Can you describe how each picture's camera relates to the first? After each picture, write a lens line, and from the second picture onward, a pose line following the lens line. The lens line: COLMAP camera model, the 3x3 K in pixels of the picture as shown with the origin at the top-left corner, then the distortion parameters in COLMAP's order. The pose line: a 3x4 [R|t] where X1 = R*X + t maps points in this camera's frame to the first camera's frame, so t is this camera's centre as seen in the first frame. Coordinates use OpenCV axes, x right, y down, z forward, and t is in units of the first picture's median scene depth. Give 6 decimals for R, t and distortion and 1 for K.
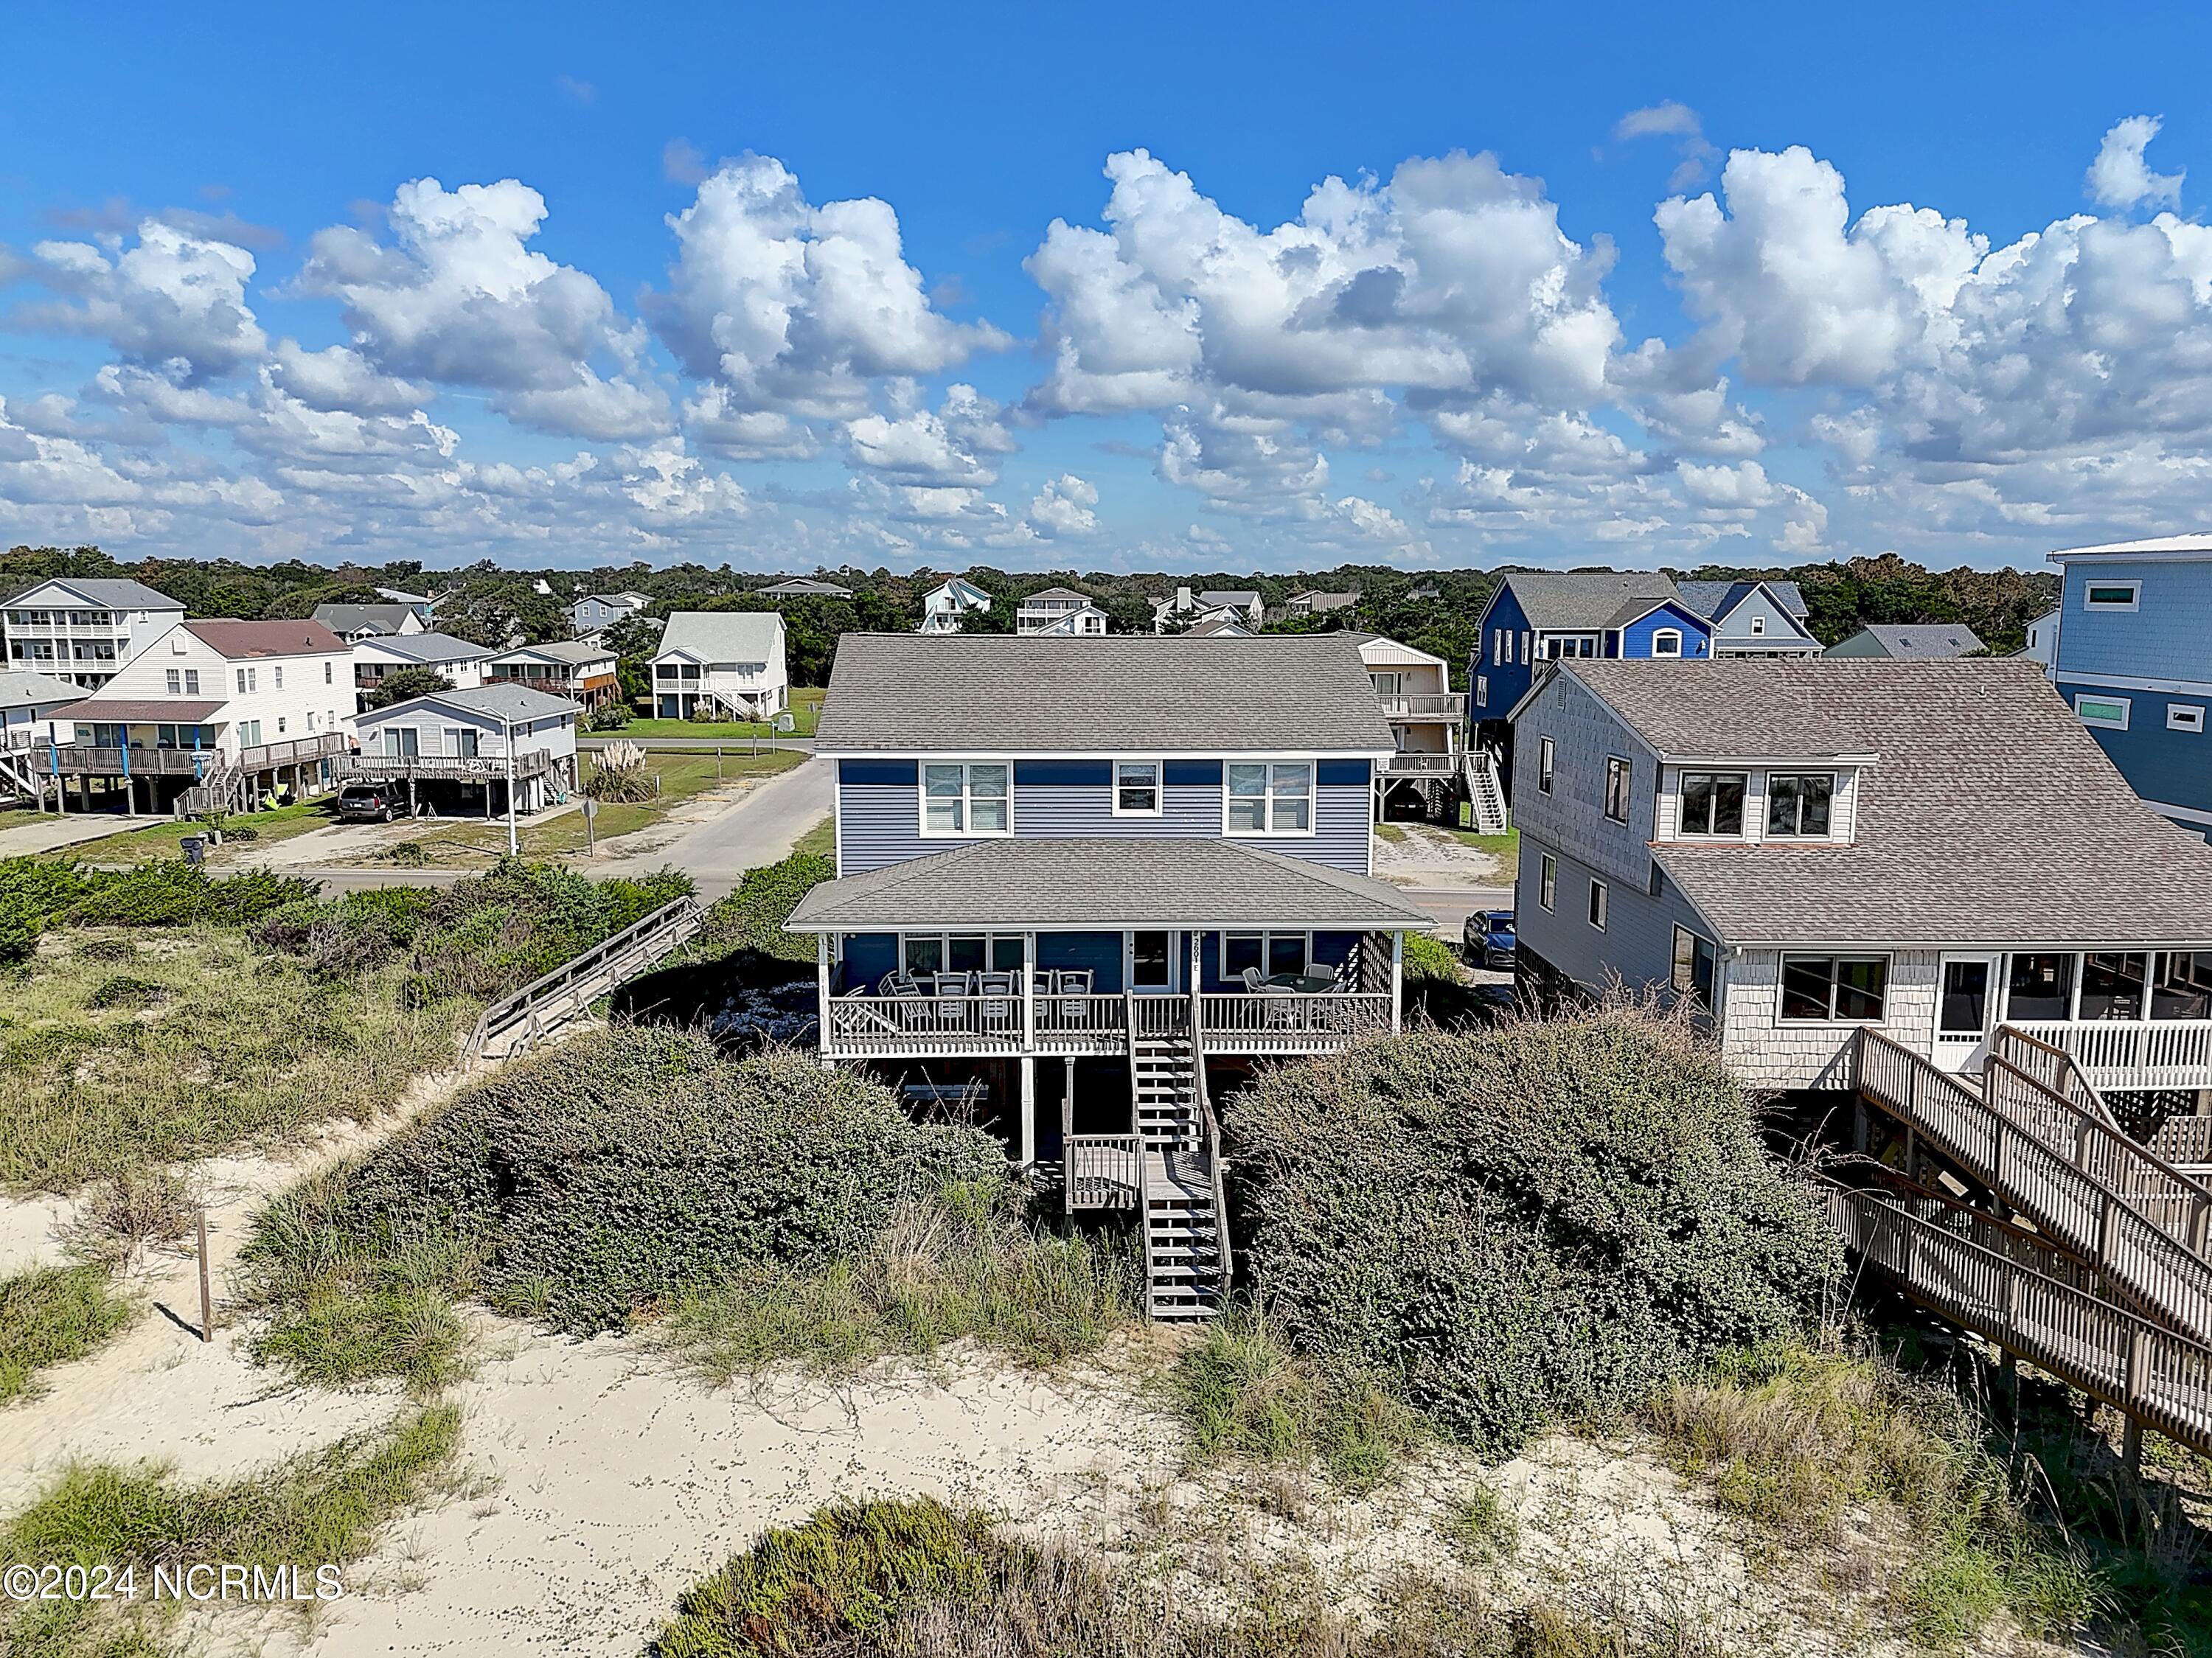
lens RADIAL K [[1627.9, 0, 1117.1], [0, 1627.9, 840.4], [0, 0, 1]] dist [0.089316, -0.094059]
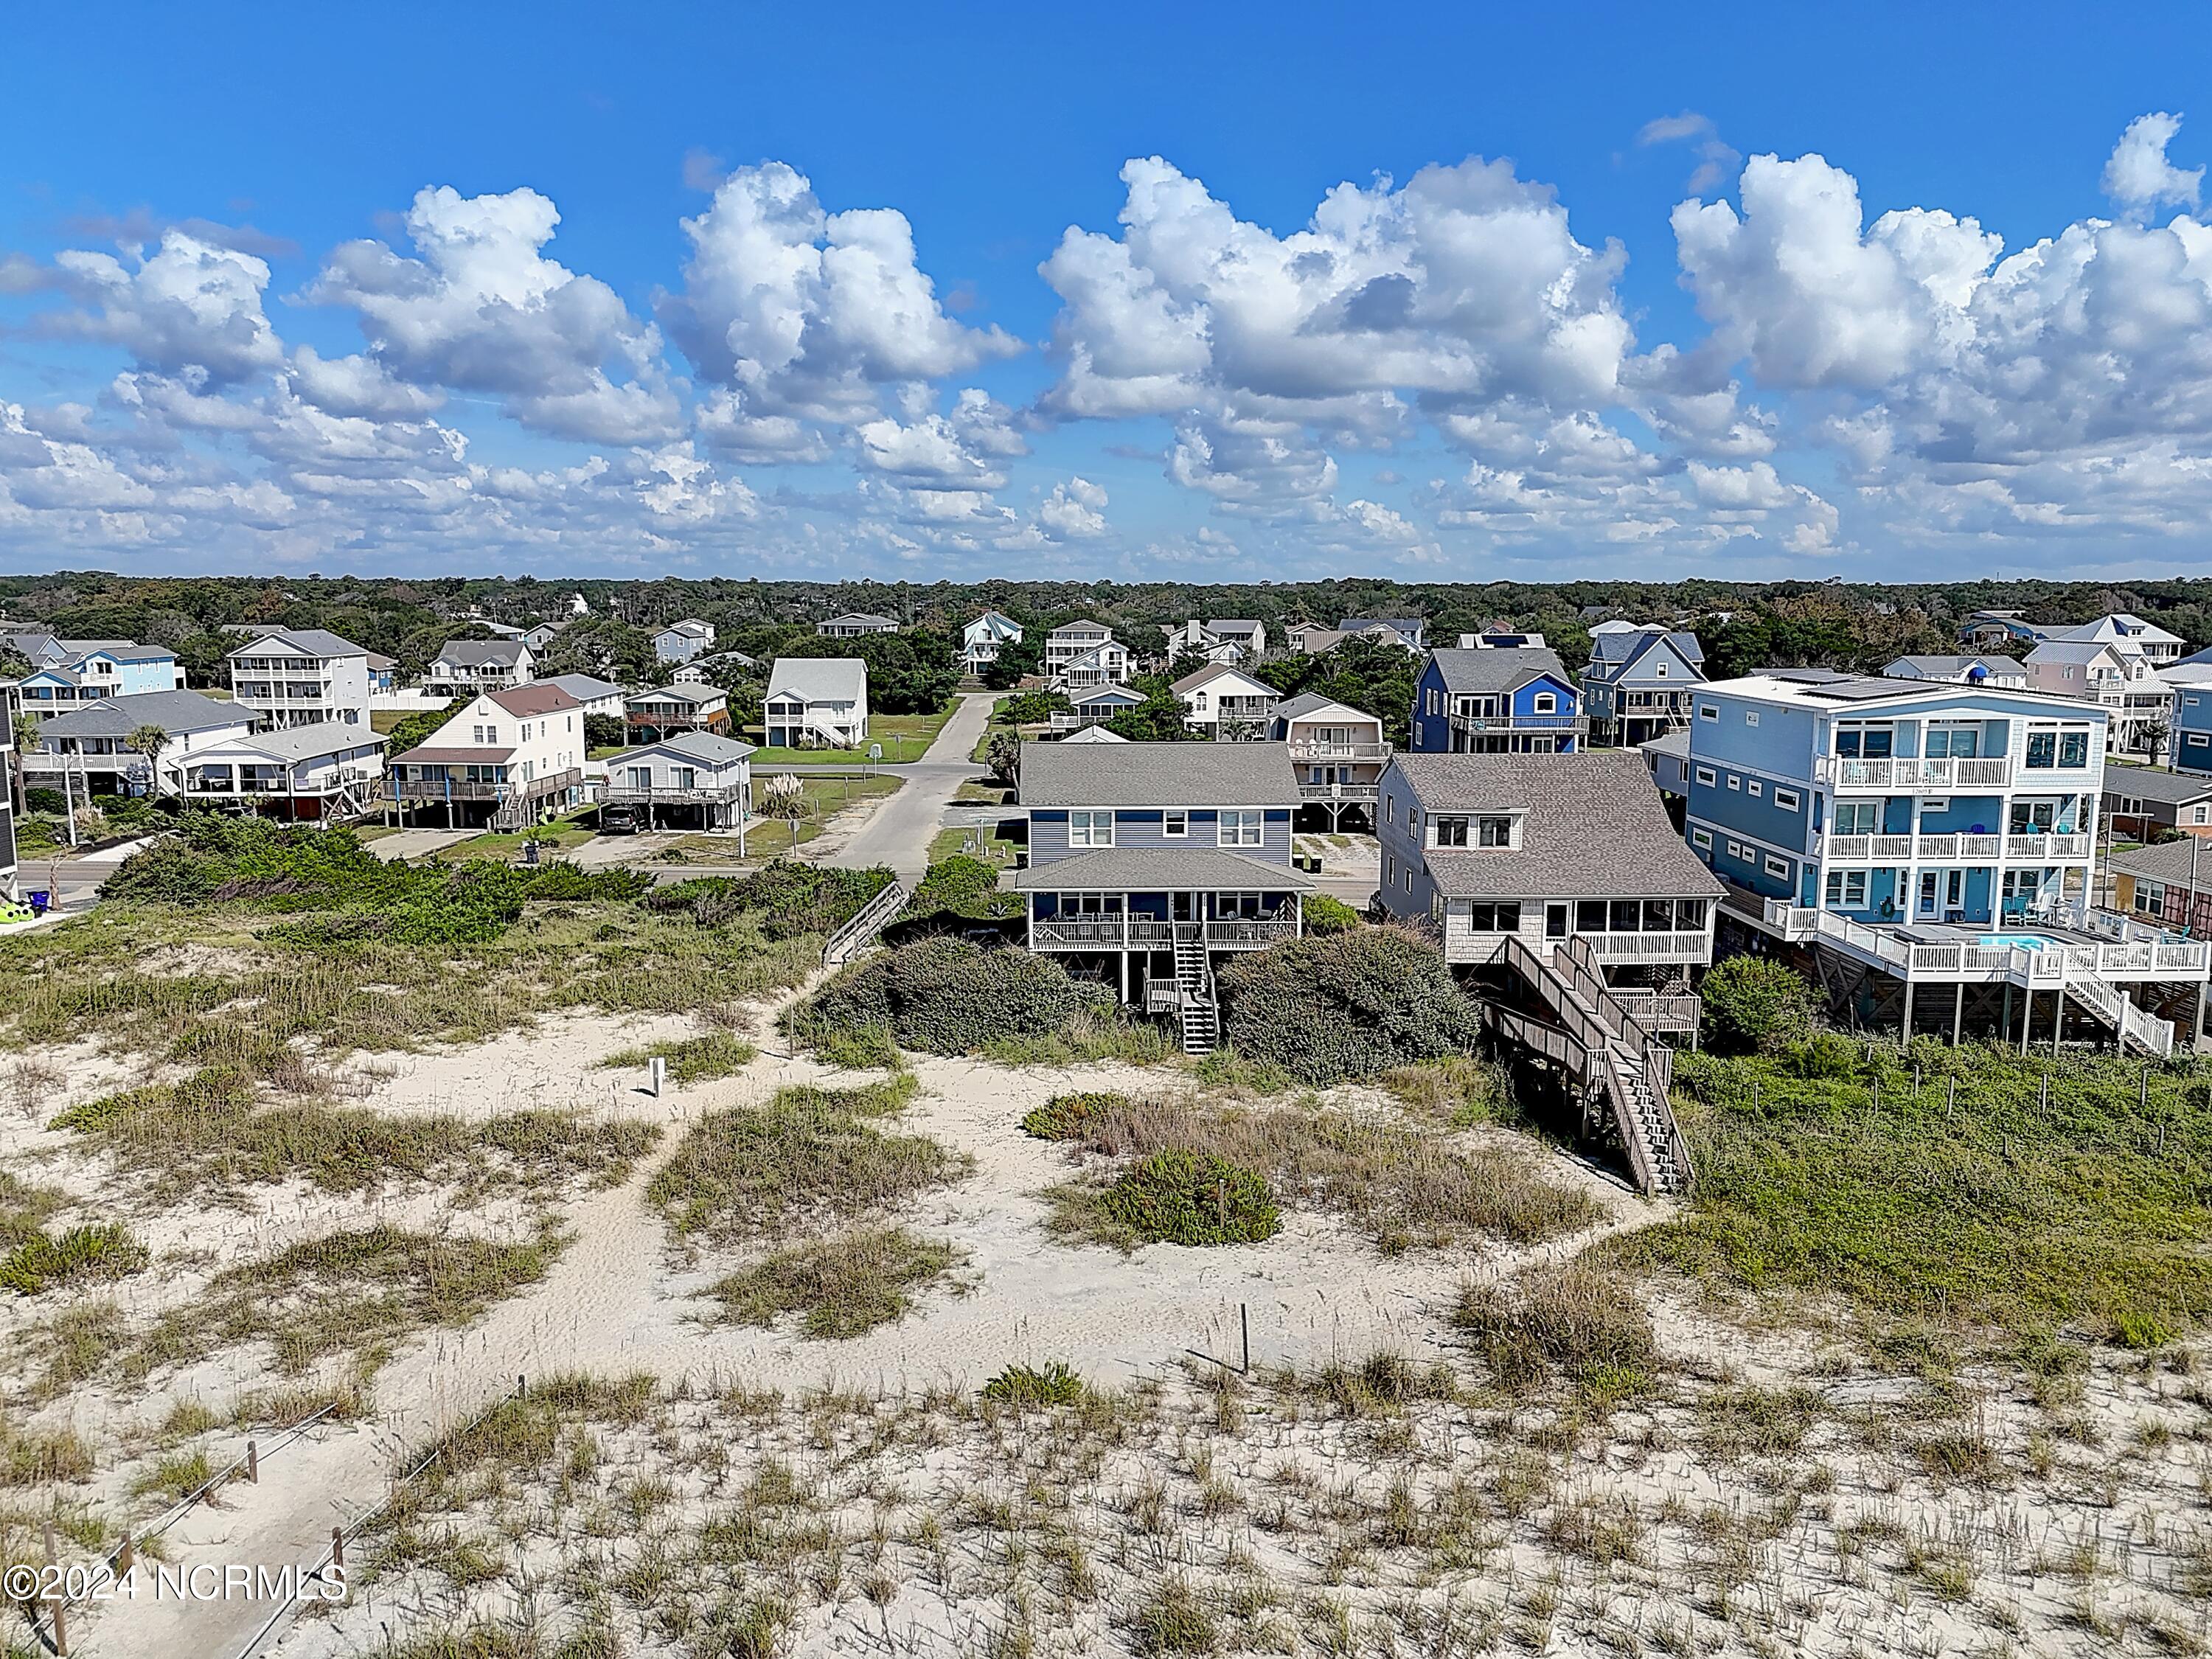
lens RADIAL K [[1628.1, 0, 1117.1], [0, 1628.1, 840.9], [0, 0, 1]] dist [0.089316, -0.094059]
pose [[0.999979, -0.000796, -0.006474, -0.047601], [0.000786, 0.999999, -0.001532, -0.007056], [0.006475, 0.001527, 0.999978, -1.032807]]
